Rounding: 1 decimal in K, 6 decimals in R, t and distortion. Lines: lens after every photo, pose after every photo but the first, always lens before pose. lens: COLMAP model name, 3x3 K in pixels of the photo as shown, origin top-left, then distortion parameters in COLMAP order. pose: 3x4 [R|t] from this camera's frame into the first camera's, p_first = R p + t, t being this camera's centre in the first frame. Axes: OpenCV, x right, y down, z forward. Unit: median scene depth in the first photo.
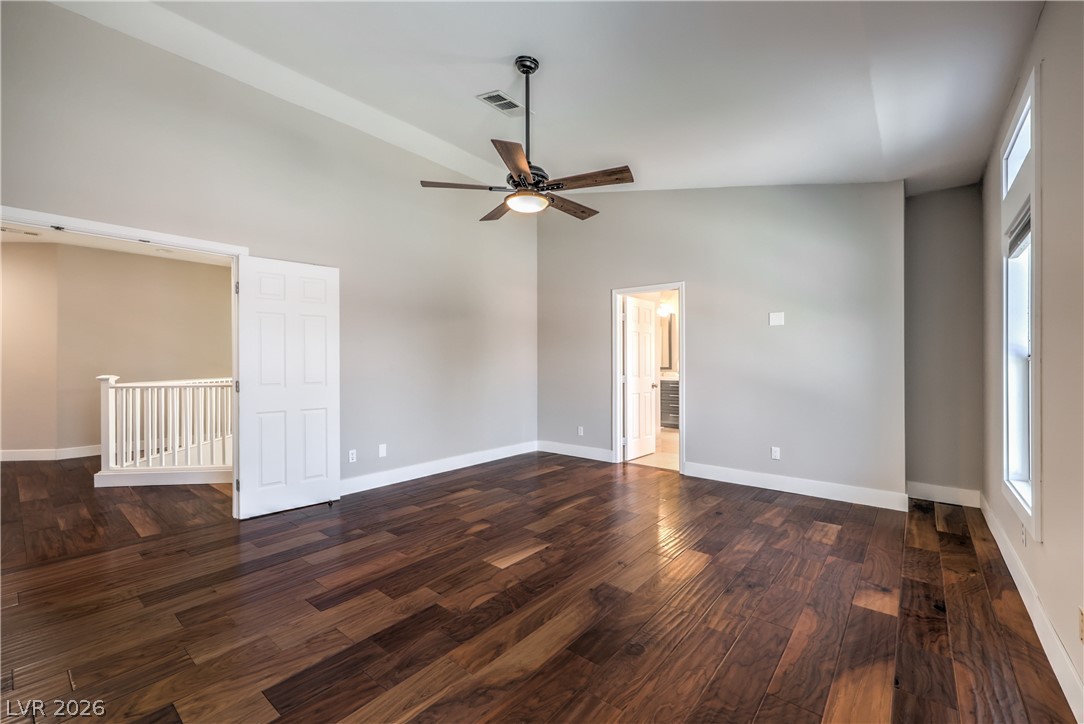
lens RADIAL K [[461.3, 0, 535.8], [0, 461.3, 358.5], [0, 0, 1]] dist [0.002604, 0.001842]
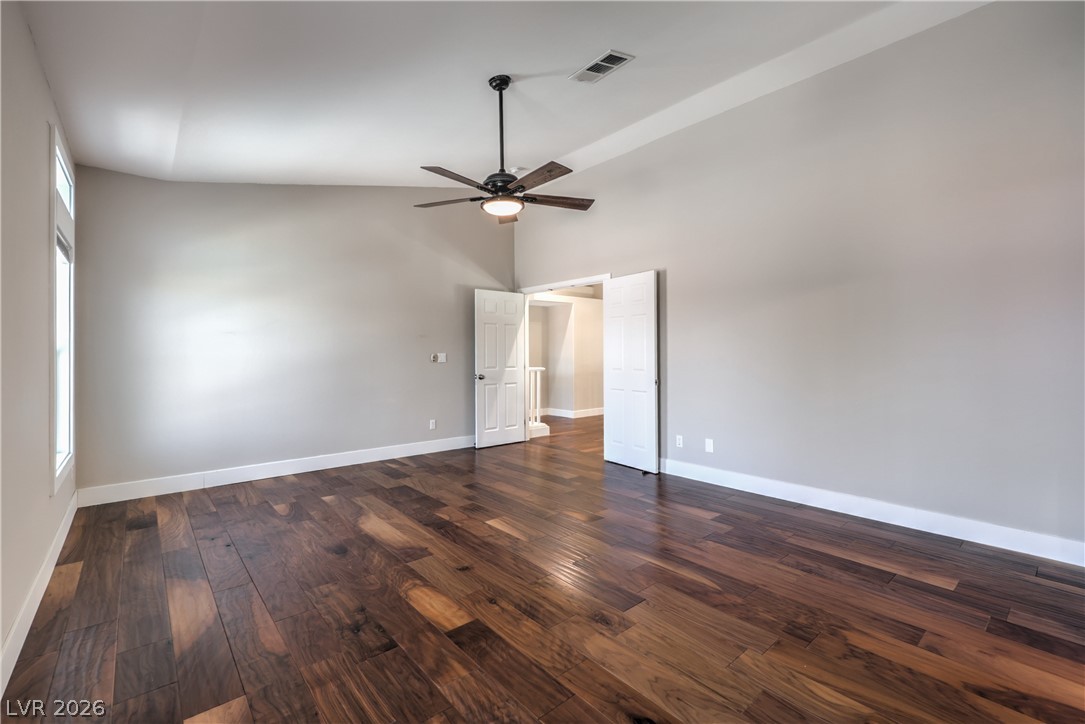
lens RADIAL K [[461.8, 0, 531.3], [0, 461.8, 357.0], [0, 0, 1]] dist [0.002604, 0.001842]
pose [[-0.177128, 0.004166, -0.984179, 1.008487], [0.014404, 0.999895, 0.001640, 0.012218], [0.984082, -0.013886, -0.177170, 1.211311]]
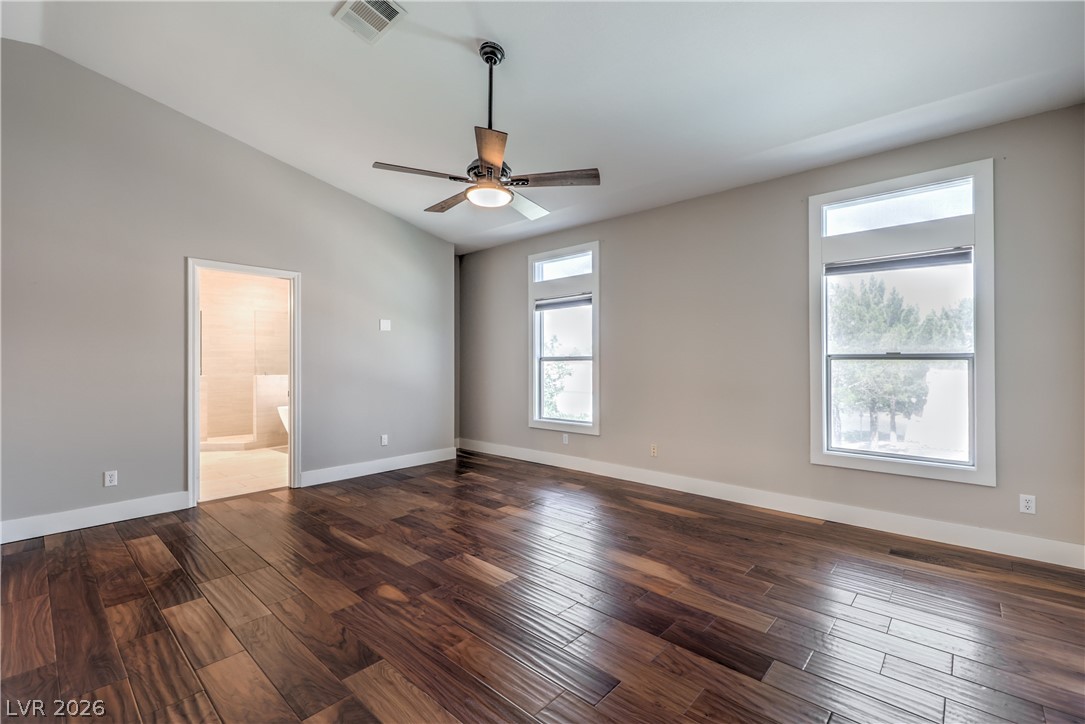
lens RADIAL K [[461.8, 0, 538.0], [0, 461.8, 361.8], [0, 0, 1]] dist [0.002604, 0.001842]
pose [[0.044857, -0.000221, 0.998993, -0.933276], [-0.007720, 0.999970, 0.000568, 0.003981], [-0.998964, -0.007738, 0.044854, 0.825760]]
